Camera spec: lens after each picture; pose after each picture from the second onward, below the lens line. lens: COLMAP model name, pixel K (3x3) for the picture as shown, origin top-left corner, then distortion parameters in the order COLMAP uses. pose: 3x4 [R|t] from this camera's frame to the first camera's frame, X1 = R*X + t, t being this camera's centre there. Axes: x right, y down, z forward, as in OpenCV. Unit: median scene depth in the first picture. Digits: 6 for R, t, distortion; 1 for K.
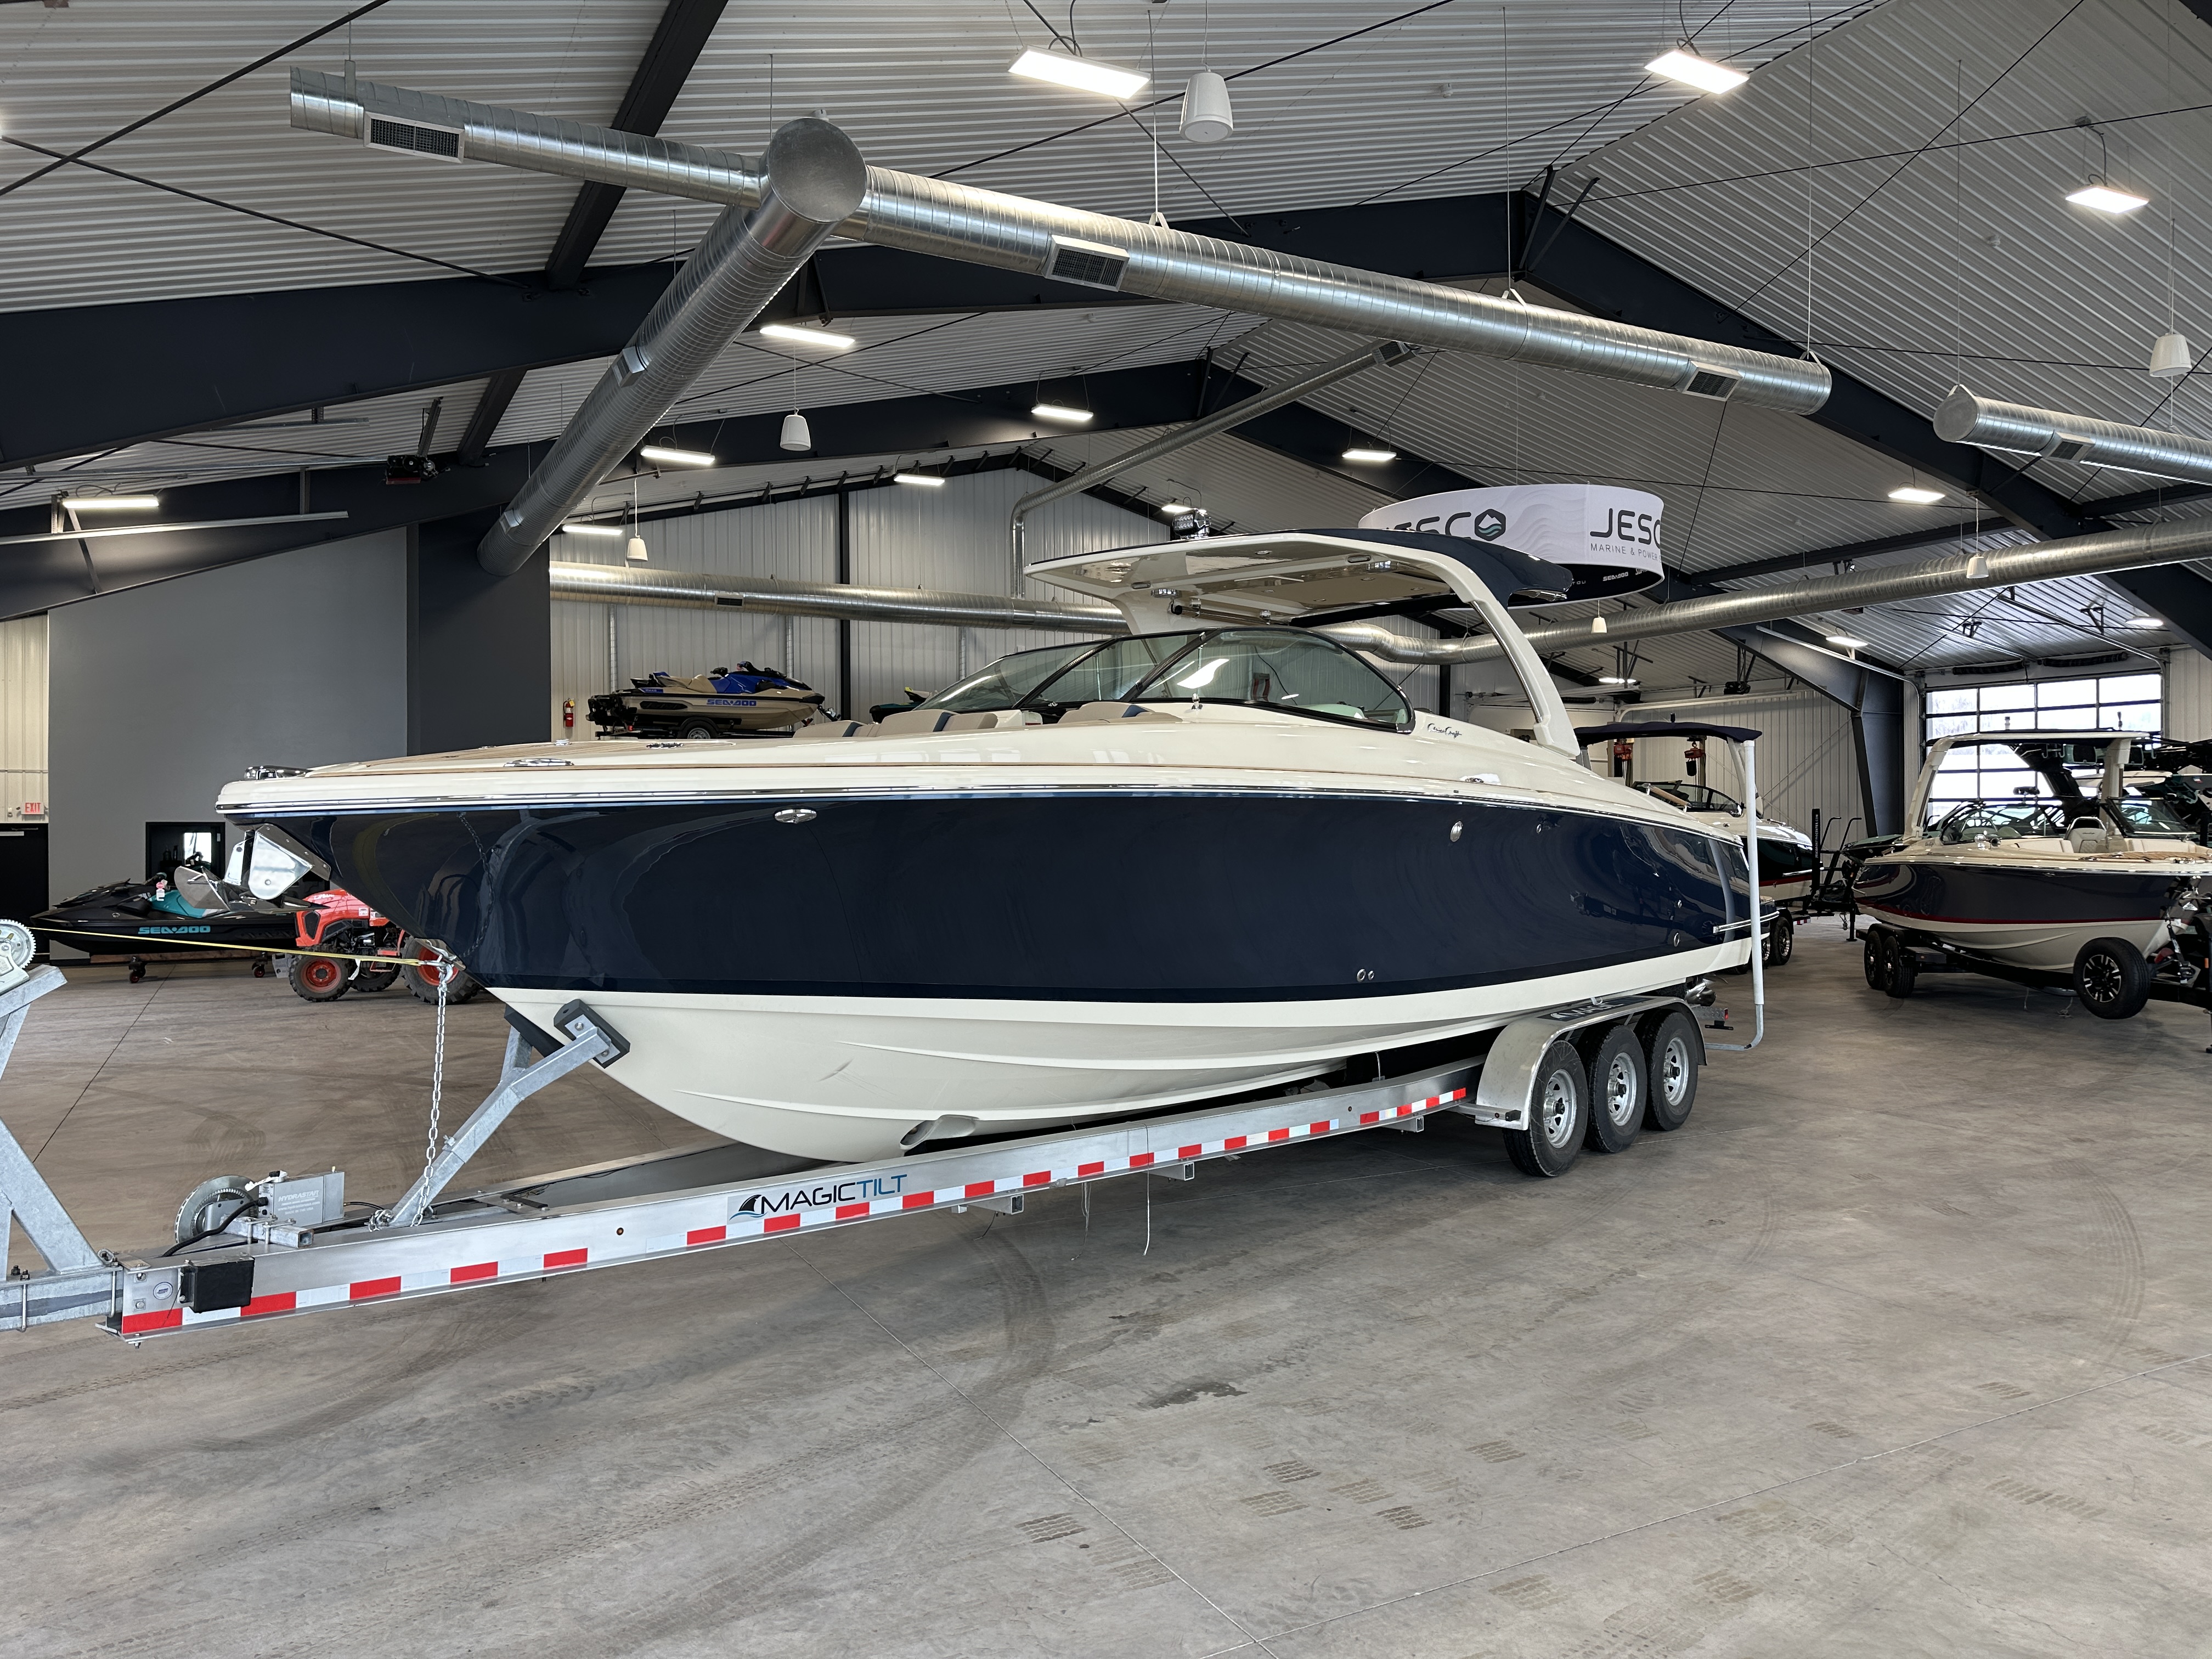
lens RADIAL K [[1509.3, 0, 1106.0], [0, 1509.3, 829.5], [0, 0, 1]] dist [0.032488, -0.033653]
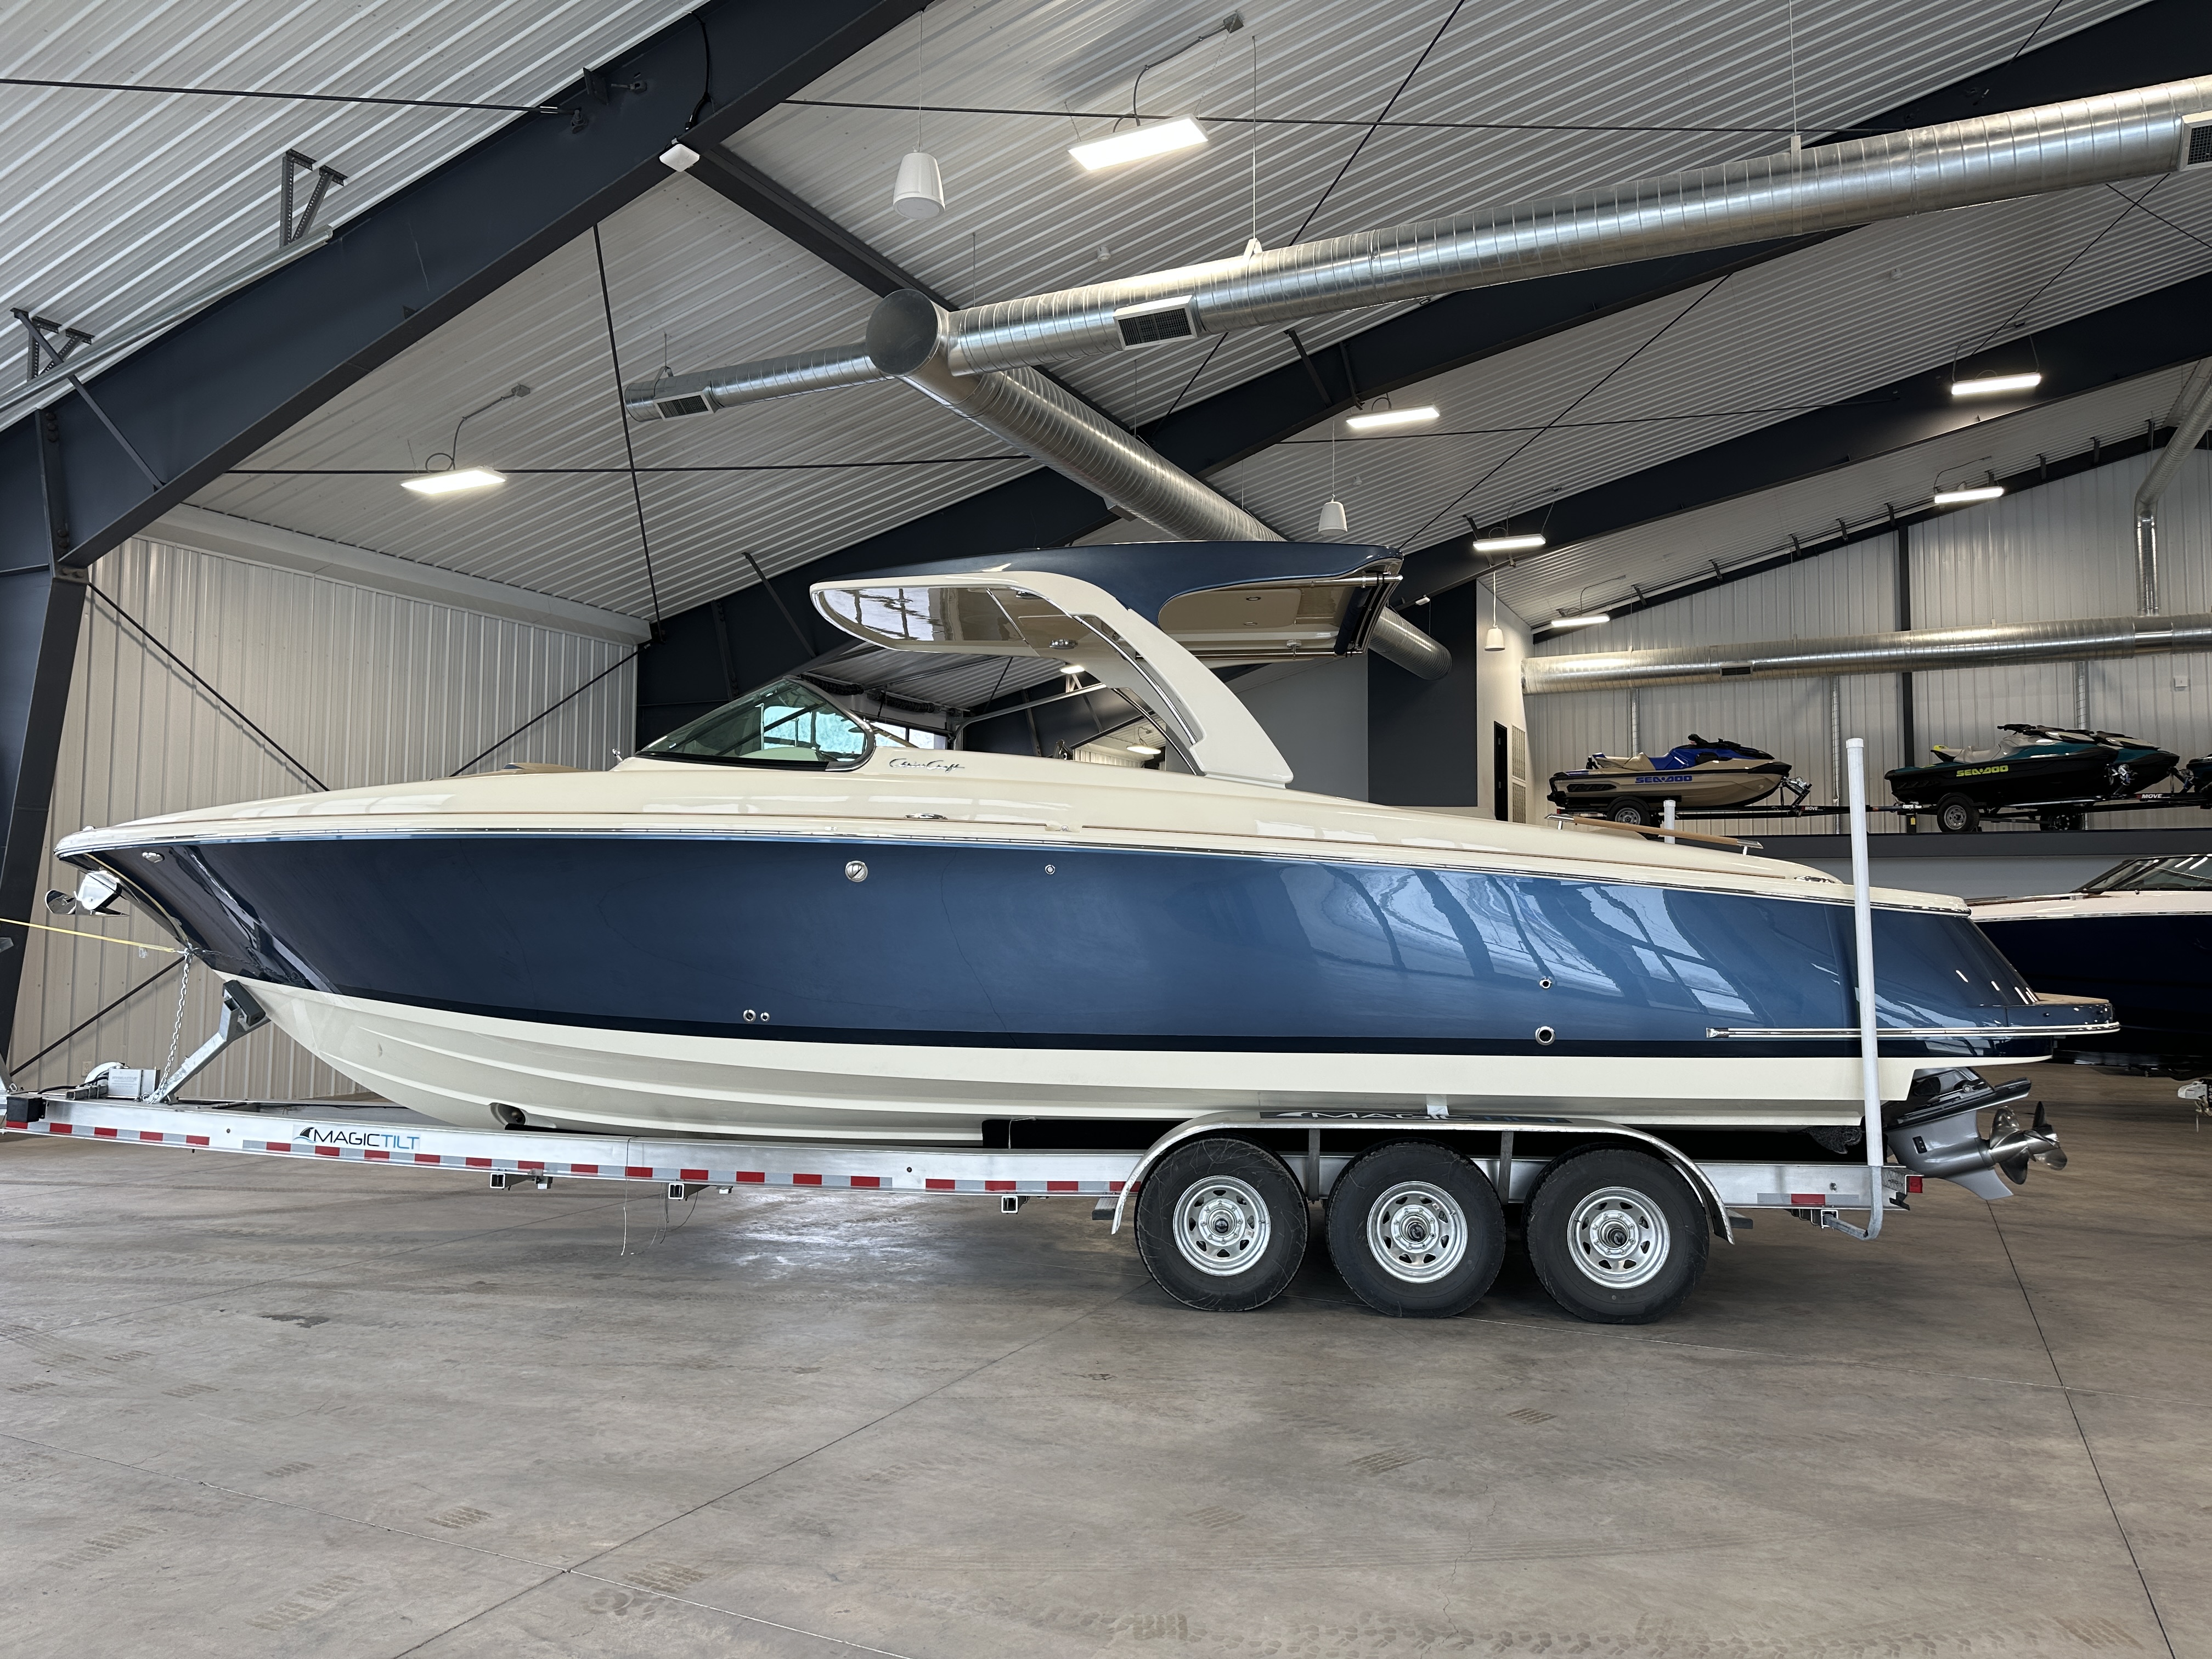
lens RADIAL K [[1509.3, 0, 1106.0], [0, 1509.3, 829.5], [0, 0, 1]] dist [0.032488, -0.033653]
pose [[0.600459, -0.043866, -0.798452, 0.919637], [-0.009017, 0.998059, -0.061613, 0.027256], [0.799605, 0.044195, 0.598898, 0.479815]]
